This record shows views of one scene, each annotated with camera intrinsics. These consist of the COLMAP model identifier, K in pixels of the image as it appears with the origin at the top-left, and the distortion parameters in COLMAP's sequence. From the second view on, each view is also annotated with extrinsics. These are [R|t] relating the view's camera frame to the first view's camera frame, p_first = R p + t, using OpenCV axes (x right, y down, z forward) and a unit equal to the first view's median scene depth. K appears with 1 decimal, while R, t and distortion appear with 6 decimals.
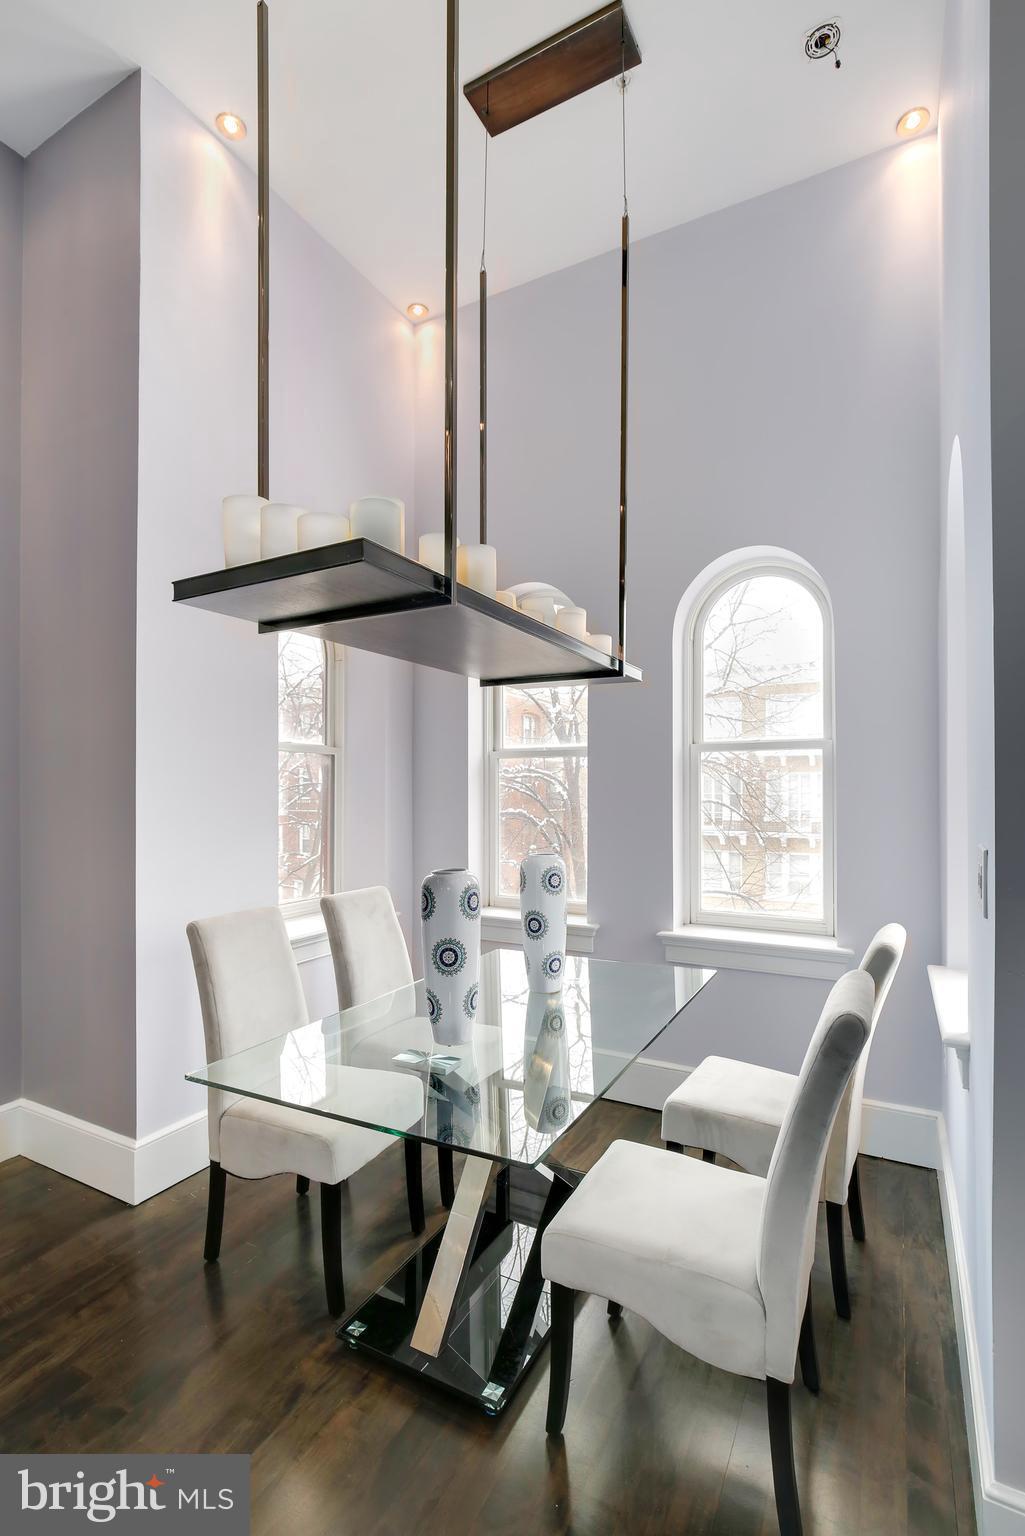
lens RADIAL K [[714.8, 0, 508.6], [0, 714.8, 778.5], [0, 0, 1]] dist [-0.017053, 0.000555]
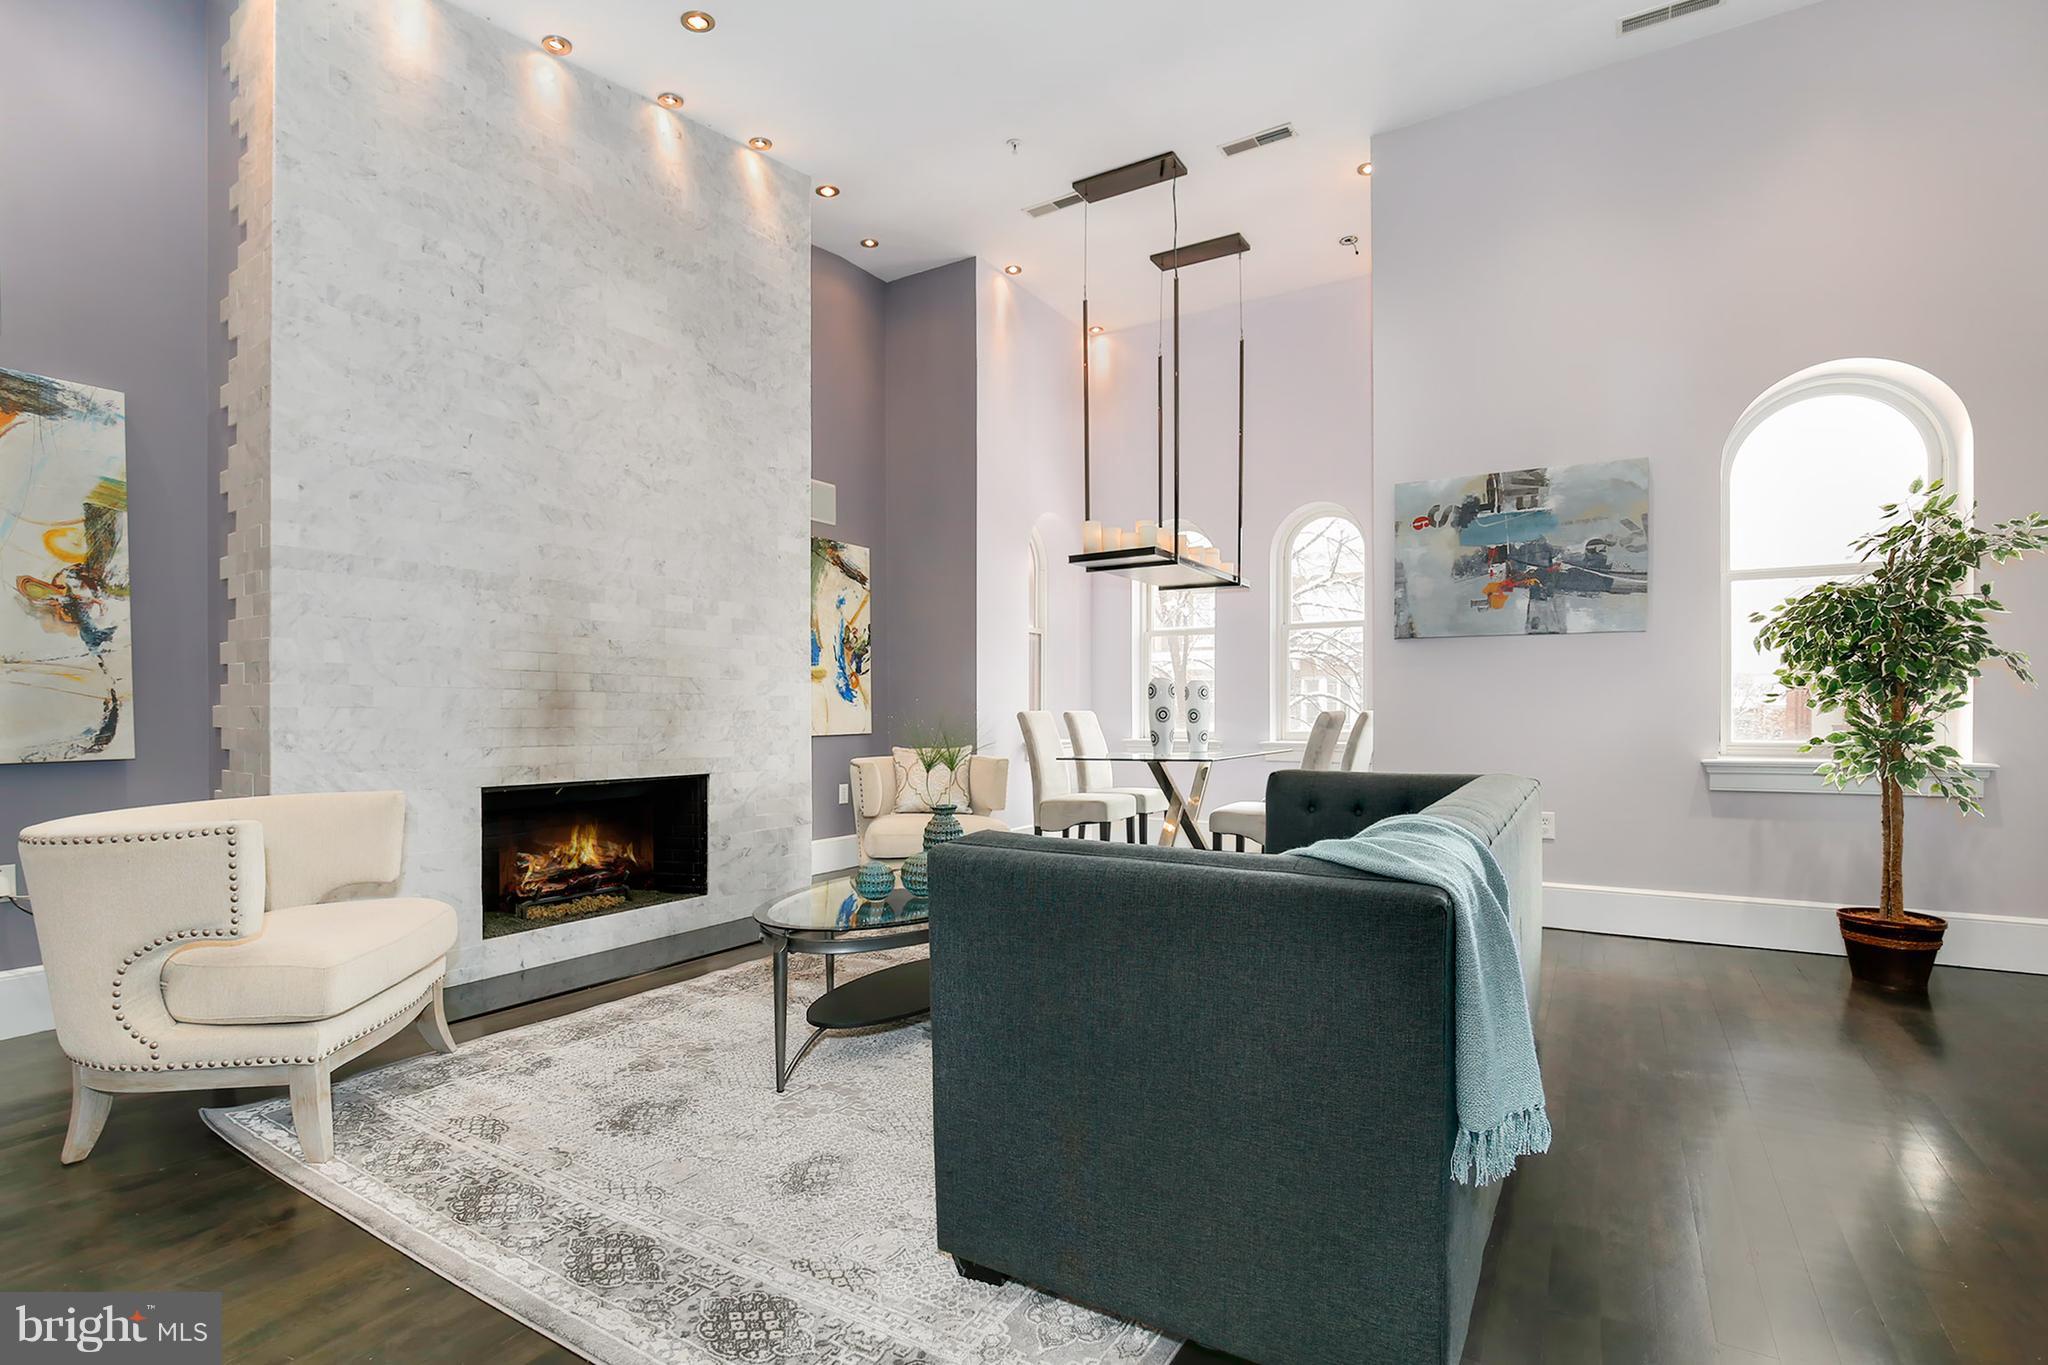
lens RADIAL K [[953.0, 0, 1021.5], [0, 953.0, 698.8], [0, 0, 1]] dist [-0.017053, 0.000555]
pose [[0.999340, 0.004380, -0.036063, -0.293661], [-0.004178, 0.999975, 0.005661, 0.128336], [0.036087, -0.005506, 0.999333, -1.399013]]
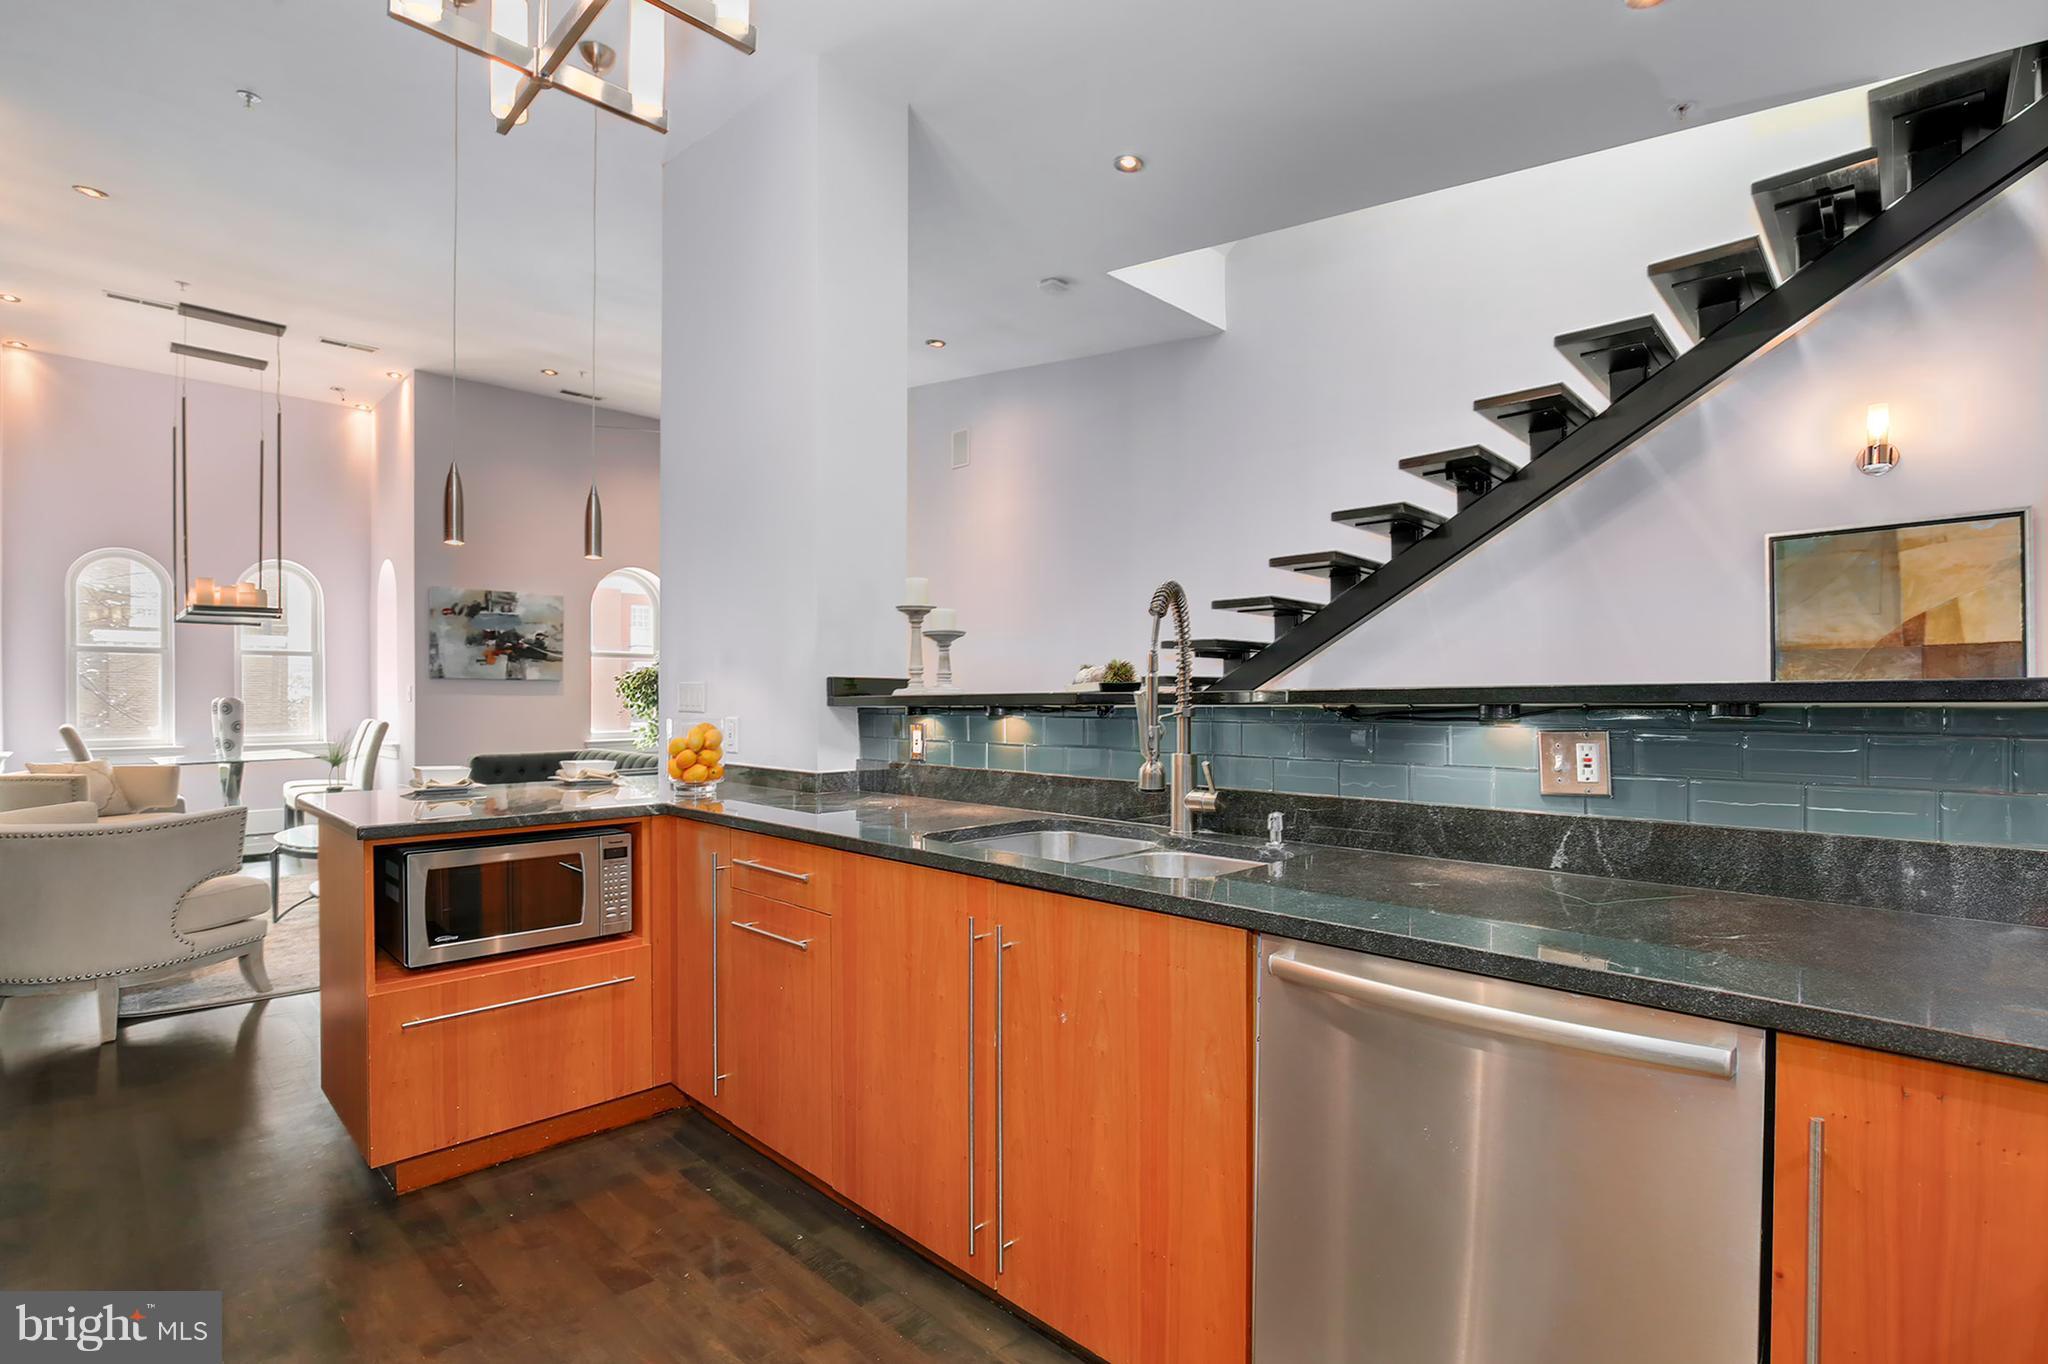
lens RADIAL K [[953.0, 0, 1021.5], [0, 953.0, 698.3], [0, 0, 1]] dist [-0.017053, 0.000555]
pose [[0.271022, -0.000732, 0.962573, -2.051386], [-0.014905, 0.999877, 0.004957, 0.041864], [-0.962458, -0.015691, 0.270977, -2.210085]]
